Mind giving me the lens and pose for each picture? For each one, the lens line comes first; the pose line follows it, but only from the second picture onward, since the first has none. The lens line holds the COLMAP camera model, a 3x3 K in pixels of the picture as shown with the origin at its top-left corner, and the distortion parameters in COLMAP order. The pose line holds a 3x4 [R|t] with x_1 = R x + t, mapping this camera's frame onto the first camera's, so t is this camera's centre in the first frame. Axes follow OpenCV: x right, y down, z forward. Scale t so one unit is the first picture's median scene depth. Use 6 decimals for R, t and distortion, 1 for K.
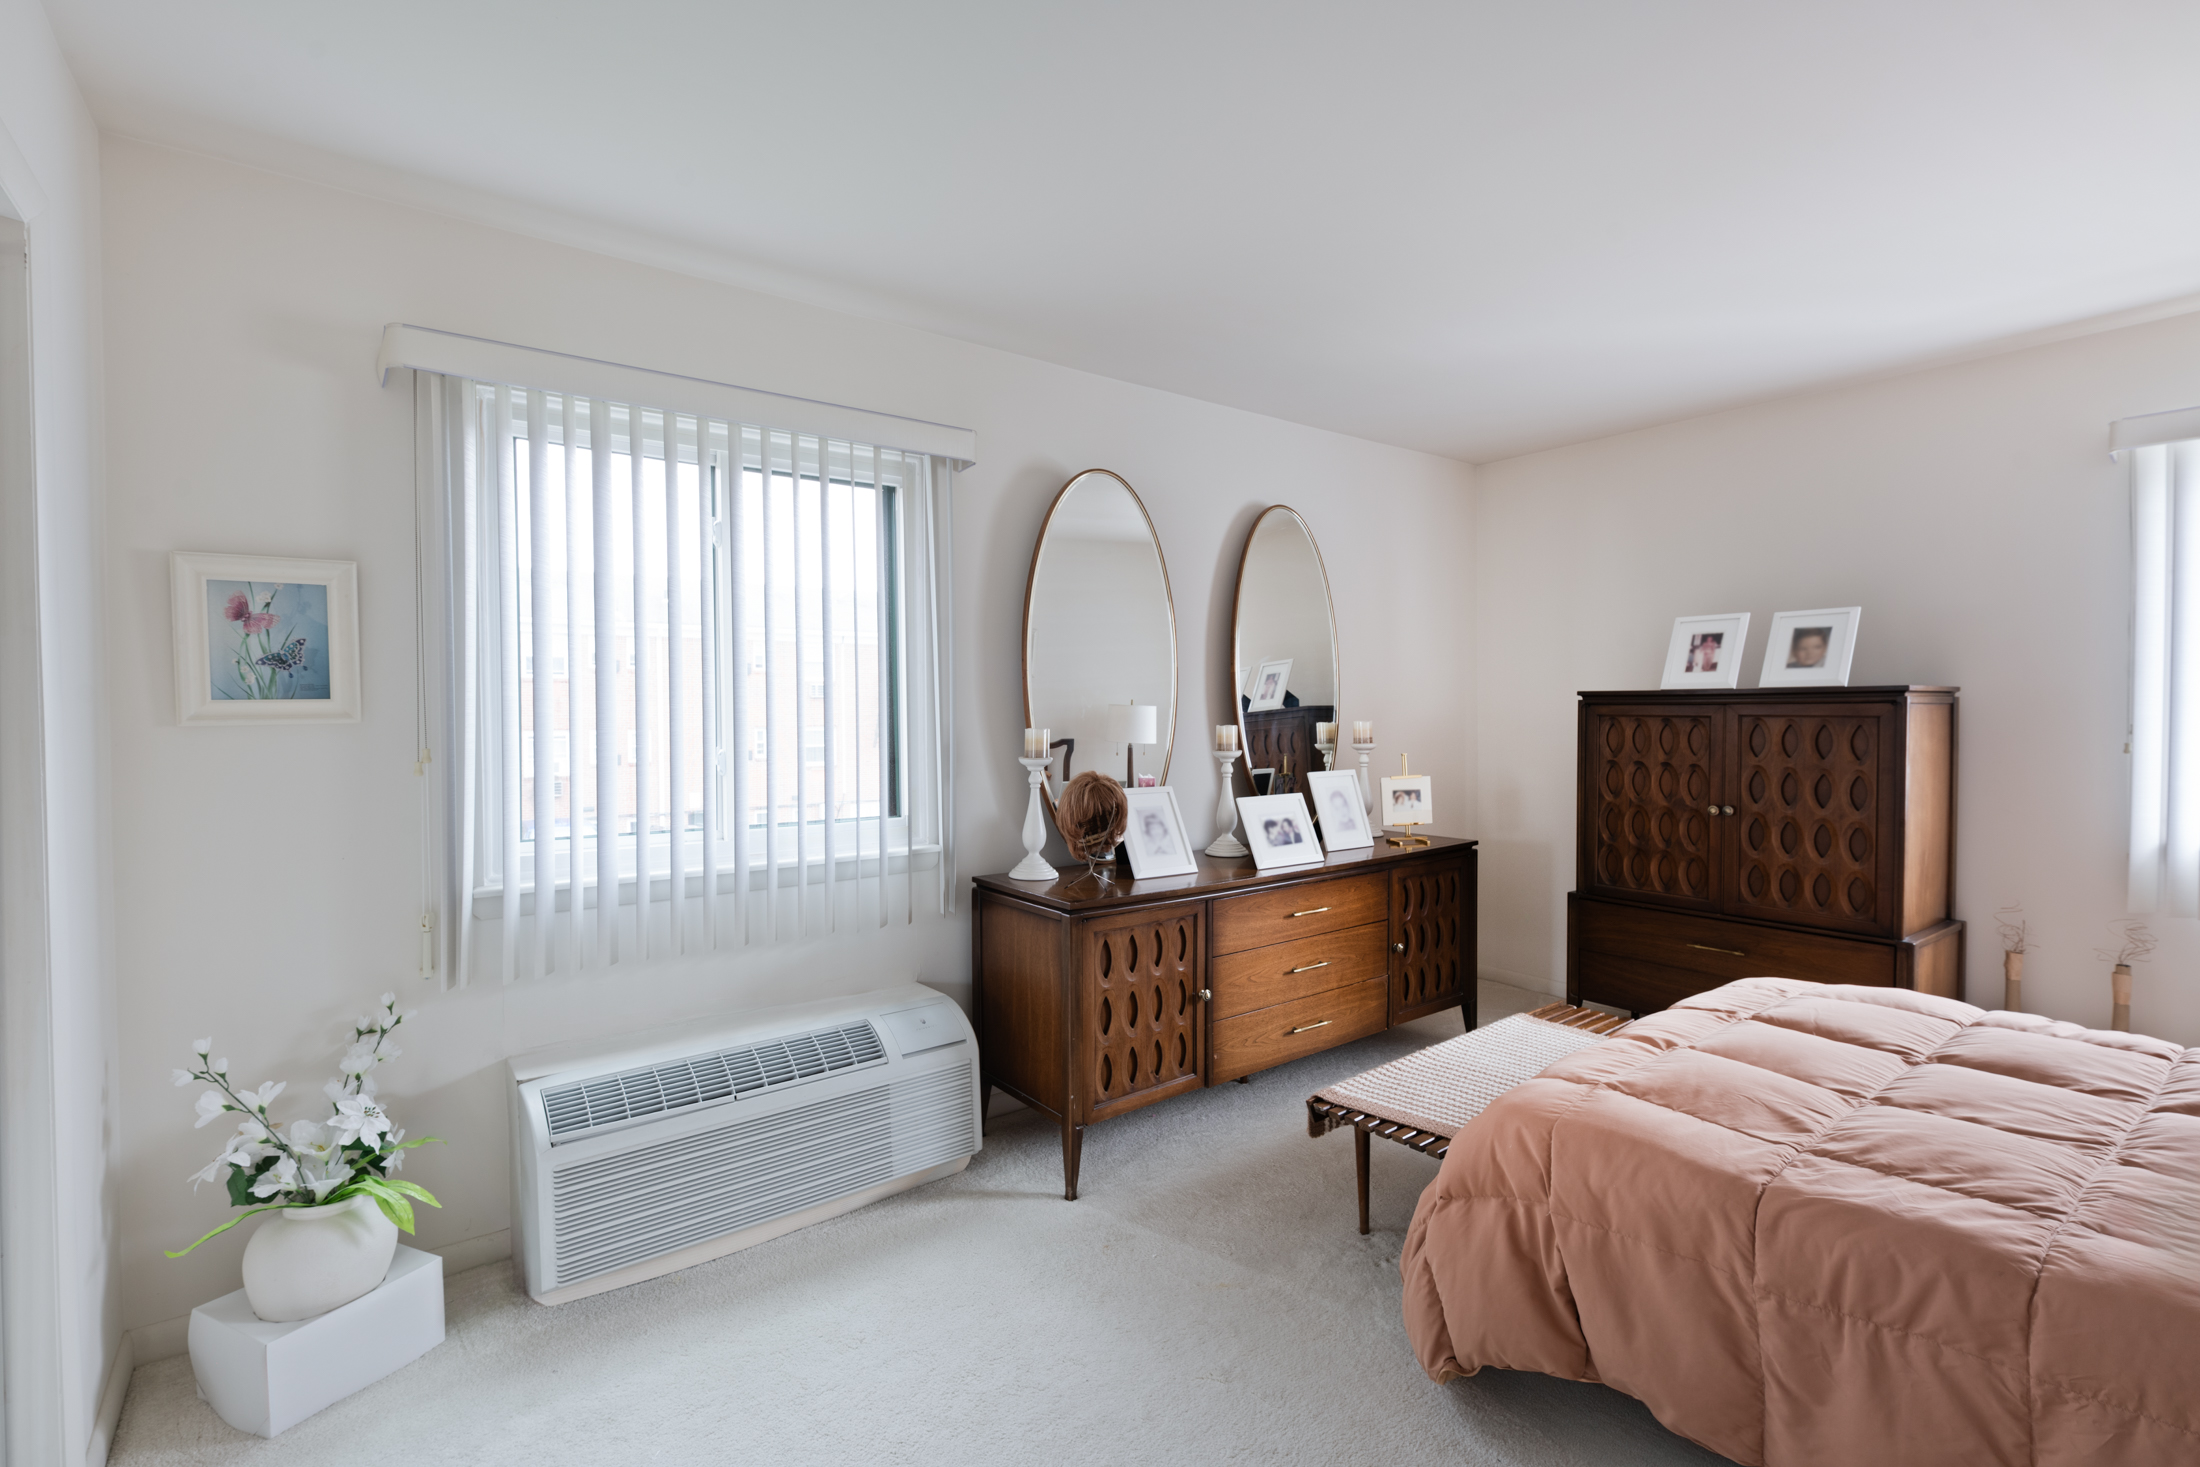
lens RADIAL K [[1007.2, 0, 1099.6], [0, 1007.2, 738.9], [0, 0, 1]] dist [0.008102, -0.003929]
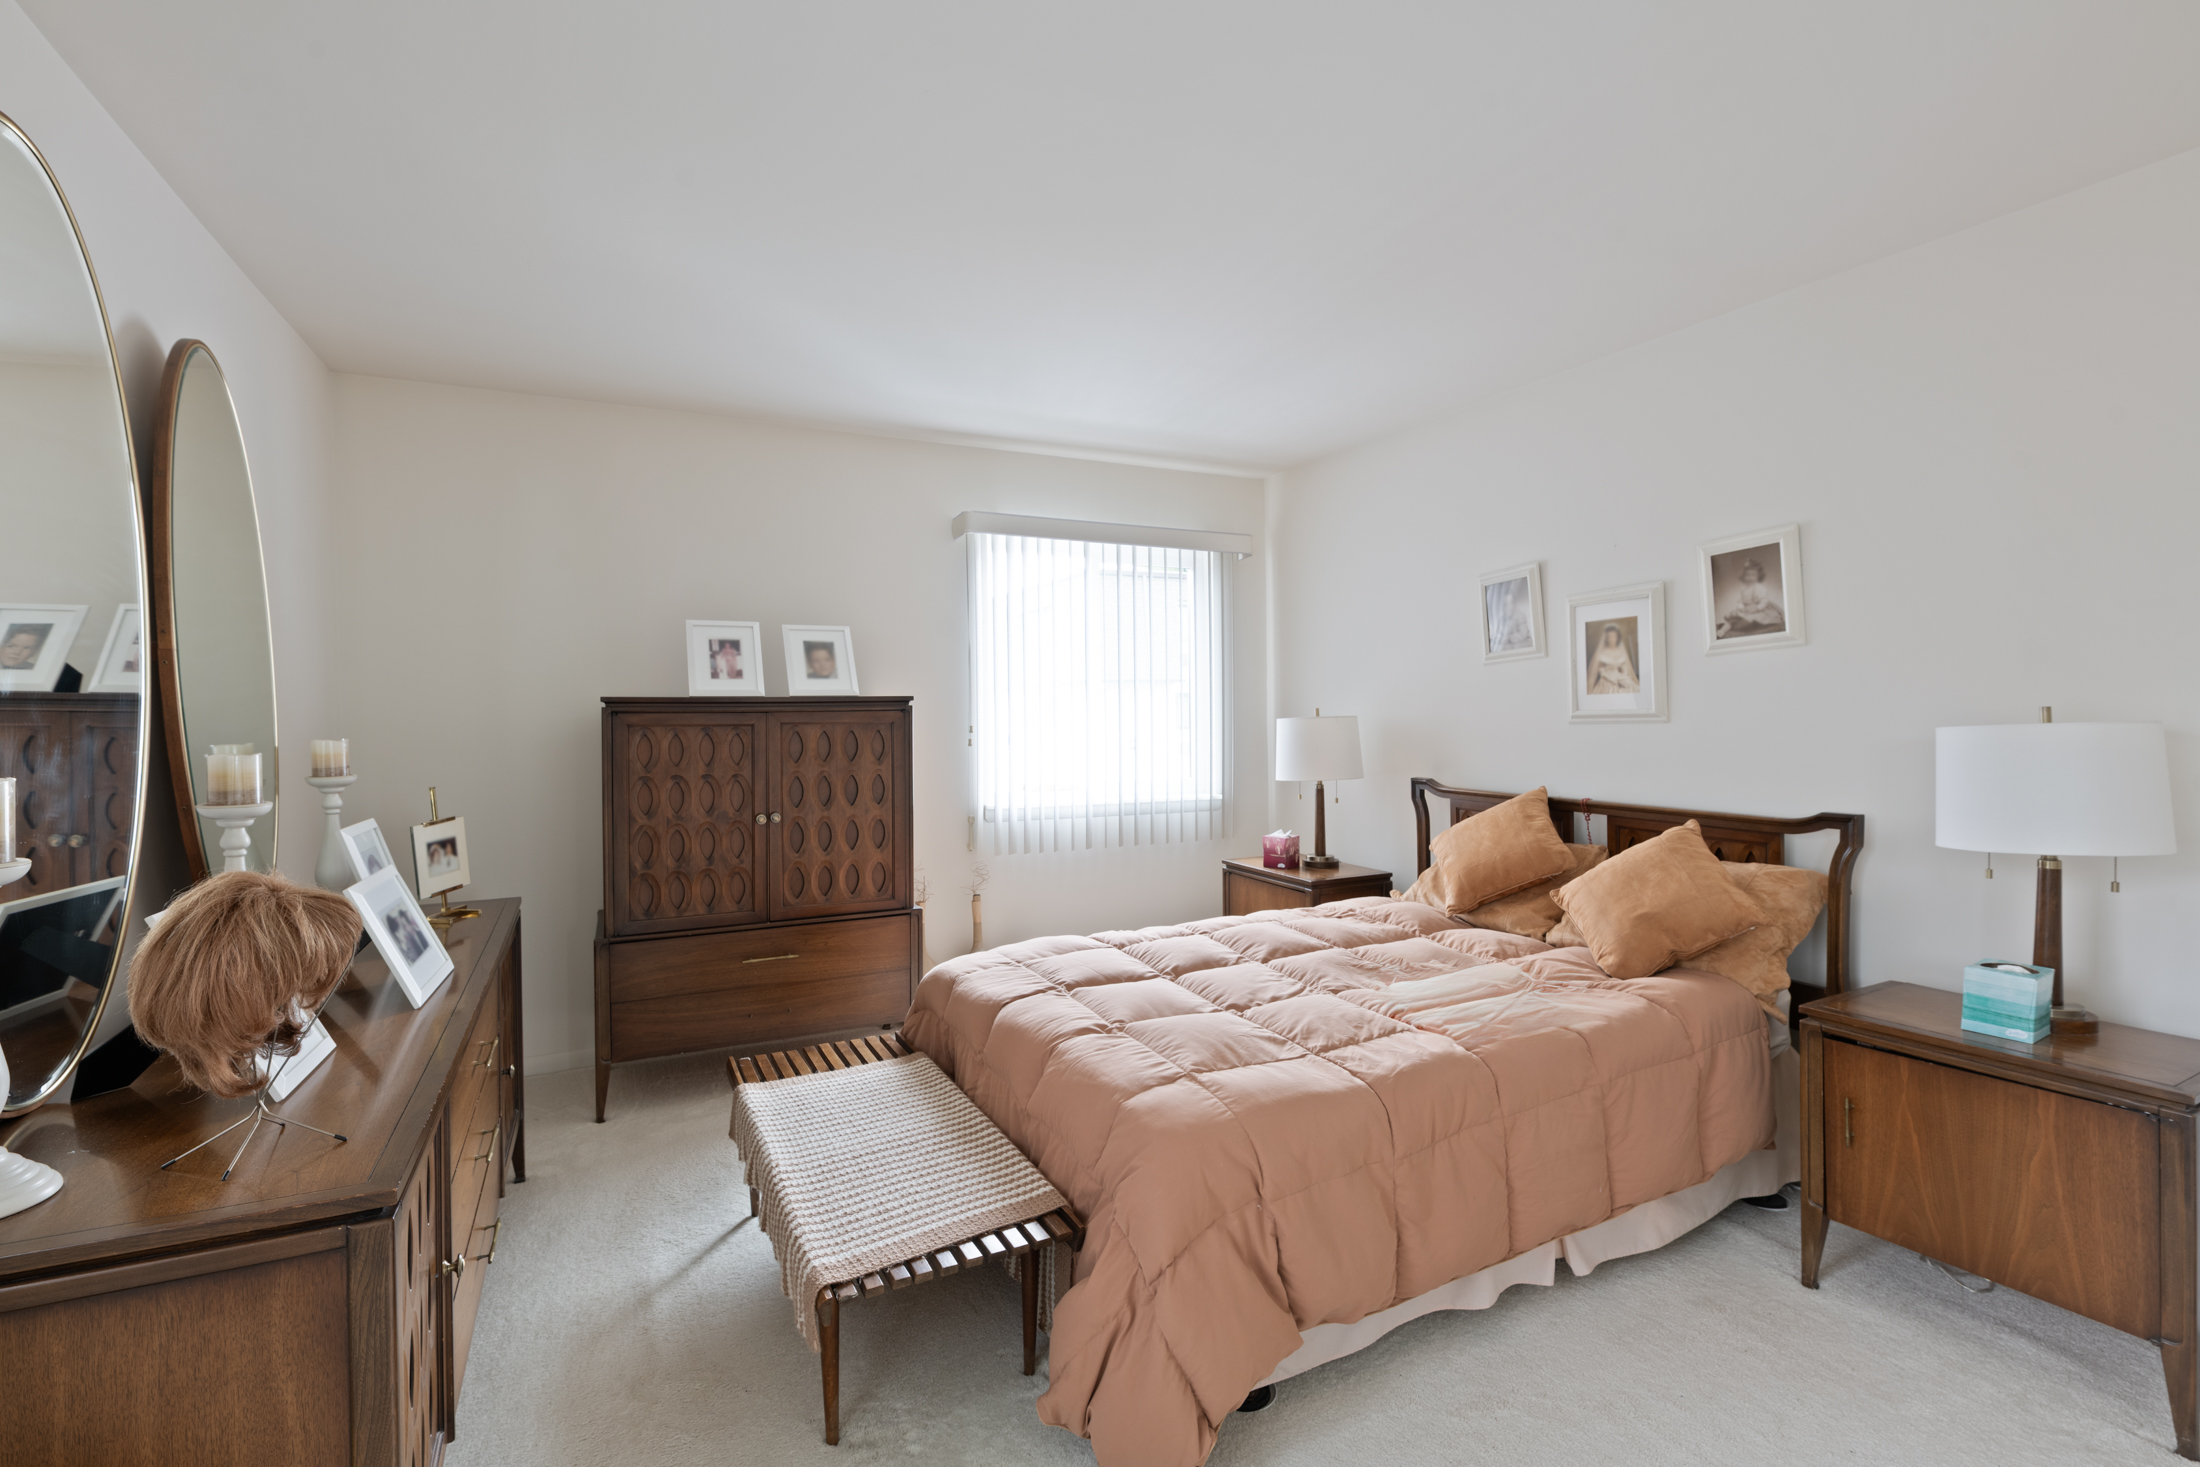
lens RADIAL K [[1007.2, 0, 1092.5], [0, 1007.2, 742.1], [0, 0, 1]] dist [0.008102, -0.003929]
pose [[0.184547, -0.028820, 0.982401, -0.295711], [0.035839, 0.999103, 0.022577, -0.015528], [-0.982170, 0.031042, 0.185414, 0.492243]]
